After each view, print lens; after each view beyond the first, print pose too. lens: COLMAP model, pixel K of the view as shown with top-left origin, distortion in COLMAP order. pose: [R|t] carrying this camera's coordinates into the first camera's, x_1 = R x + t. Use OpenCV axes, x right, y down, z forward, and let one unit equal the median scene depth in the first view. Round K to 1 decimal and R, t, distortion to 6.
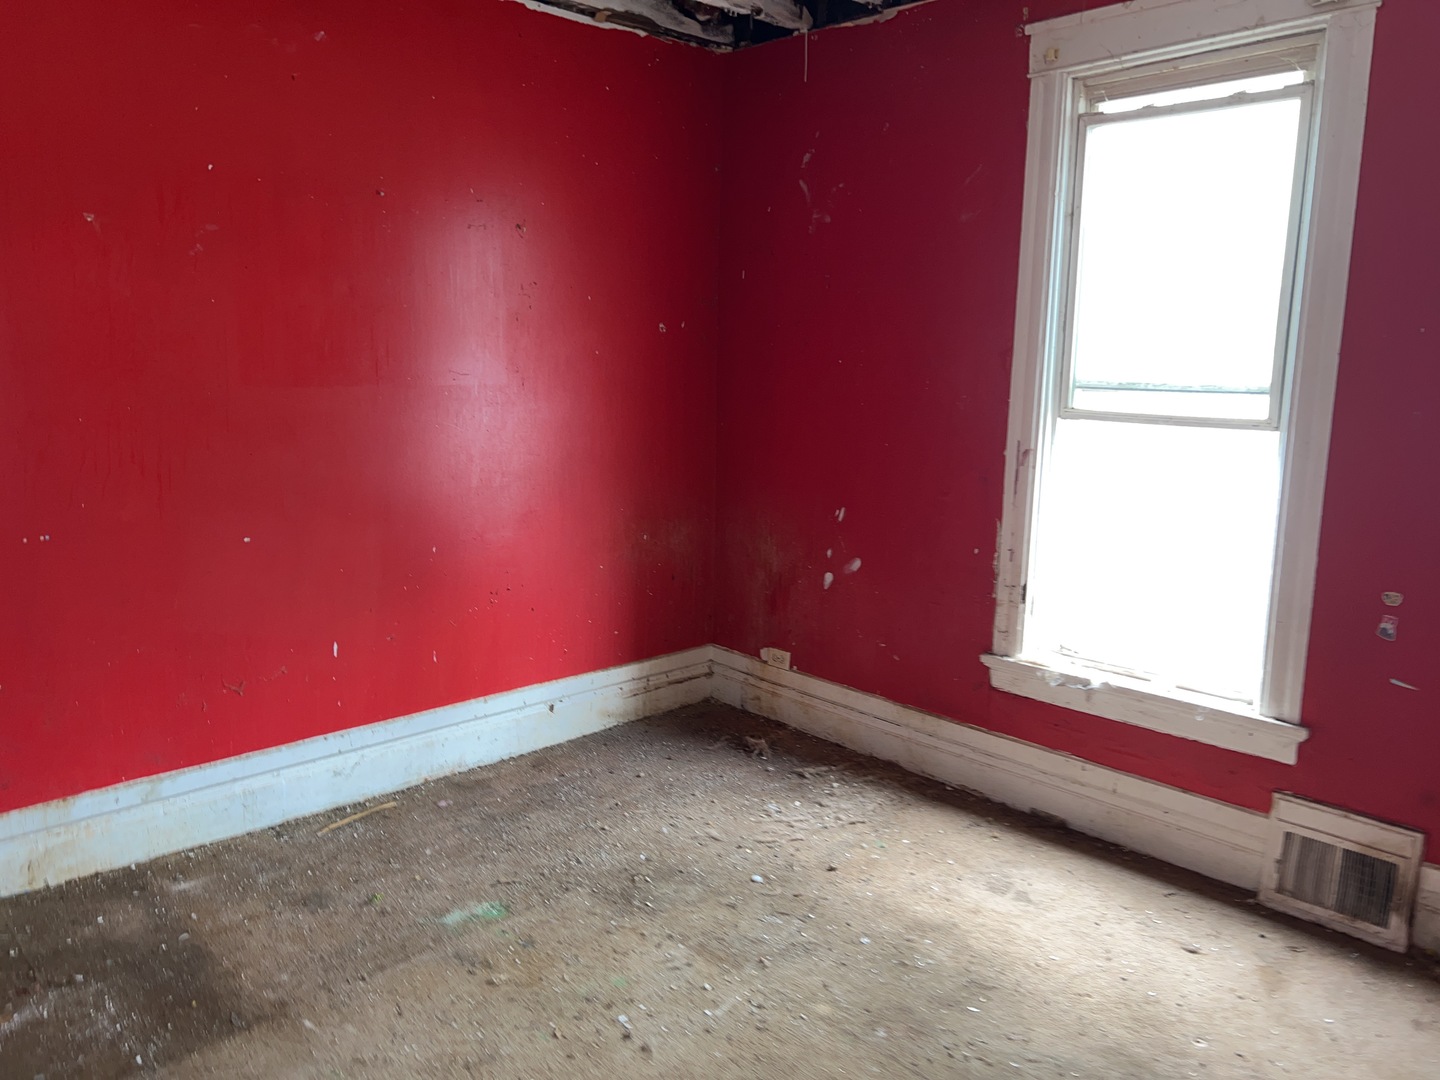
lens RADIAL K [[1076.6, 0, 717.9], [0, 1076.6, 517.5], [0, 0, 1]] dist [0.062558, -0.083044]
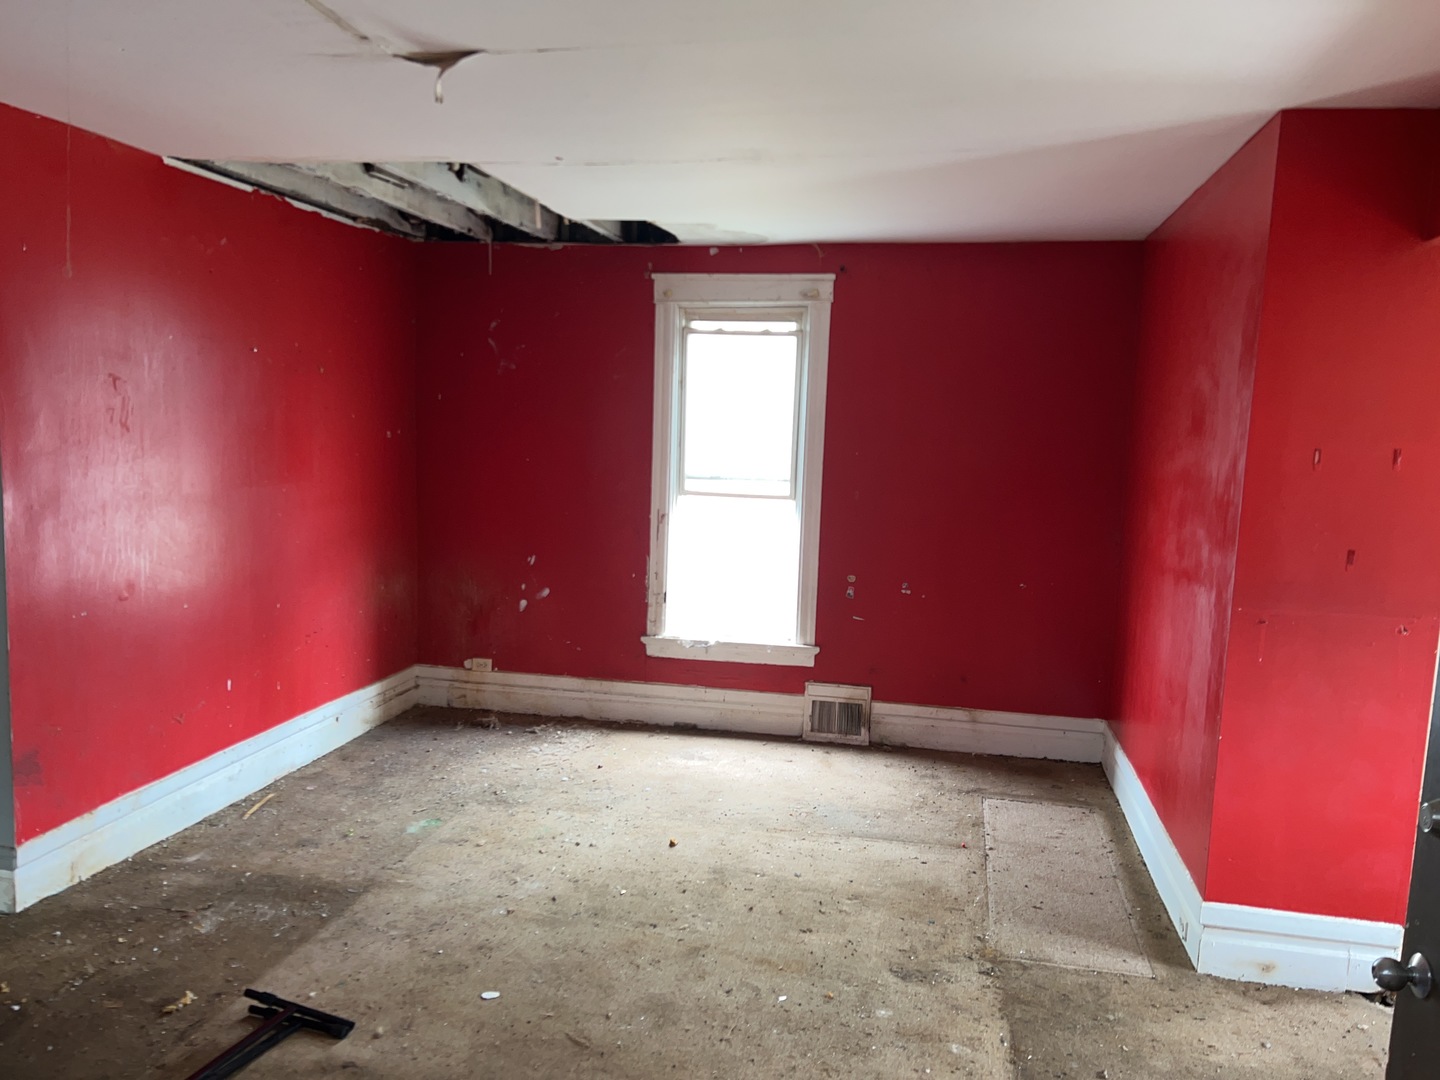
lens RADIAL K [[1076.5, 0, 720.0], [0, 1076.5, 540.0], [0, 0, 1]] dist [0.063253, -0.092597]
pose [[0.817823, -0.056407, 0.572698, -0.613427], [0.071405, 0.997440, -0.003725, -0.007838], [-0.571022, 0.043939, 0.819758, -0.448907]]
